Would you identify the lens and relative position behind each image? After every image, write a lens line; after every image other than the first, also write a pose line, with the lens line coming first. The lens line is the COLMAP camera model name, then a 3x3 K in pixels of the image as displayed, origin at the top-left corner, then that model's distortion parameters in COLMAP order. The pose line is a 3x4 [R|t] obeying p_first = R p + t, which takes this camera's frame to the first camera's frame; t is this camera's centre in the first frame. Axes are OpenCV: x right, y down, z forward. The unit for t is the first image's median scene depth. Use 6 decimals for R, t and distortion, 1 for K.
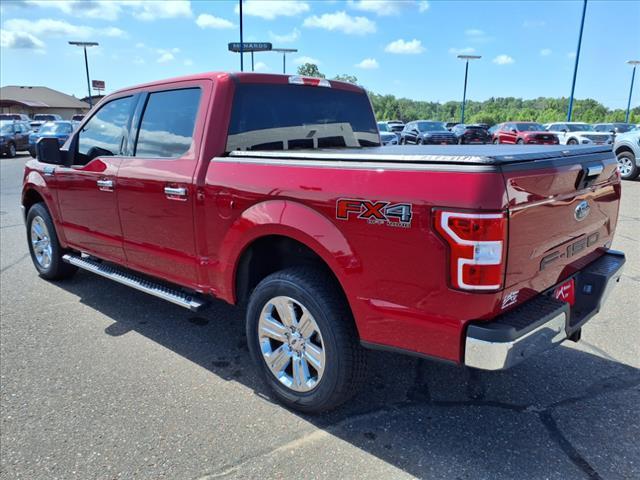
lens RADIAL K [[508.6, 0, 321.8], [0, 508.6, 244.8], [0, 0, 1]] dist [0.113298, -0.148606]
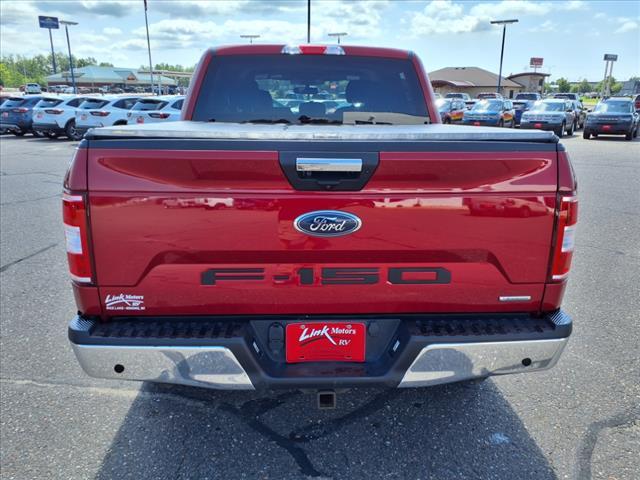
lens RADIAL K [[508.6, 0, 321.8], [0, 508.6, 244.8], [0, 0, 1]] dist [0.113298, -0.148606]
pose [[0.720187, 0.197185, -0.665168, 0.785371], [-0.170568, 0.979656, 0.105736, -0.091208], [0.672485, 0.037307, 0.739170, 0.405774]]
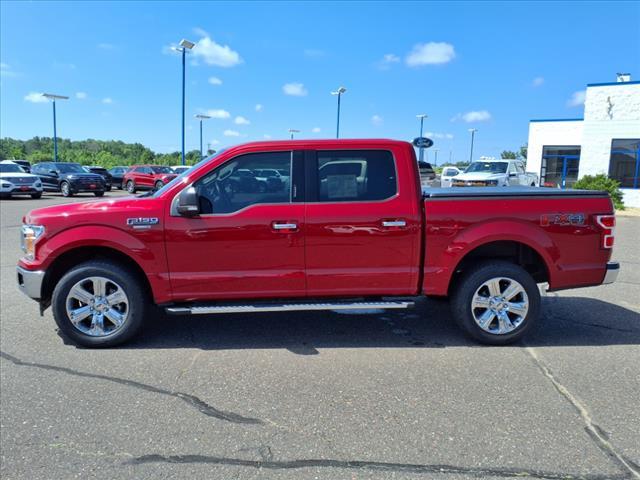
lens RADIAL K [[508.6, 0, 321.8], [0, 508.6, 244.8], [0, 0, 1]] dist [0.113298, -0.148606]
pose [[0.690264, -0.102290, 0.716290, -1.494292], [0.156728, 0.987591, -0.009999, -0.070304], [-0.706379, 0.119165, 0.697731, 0.186686]]
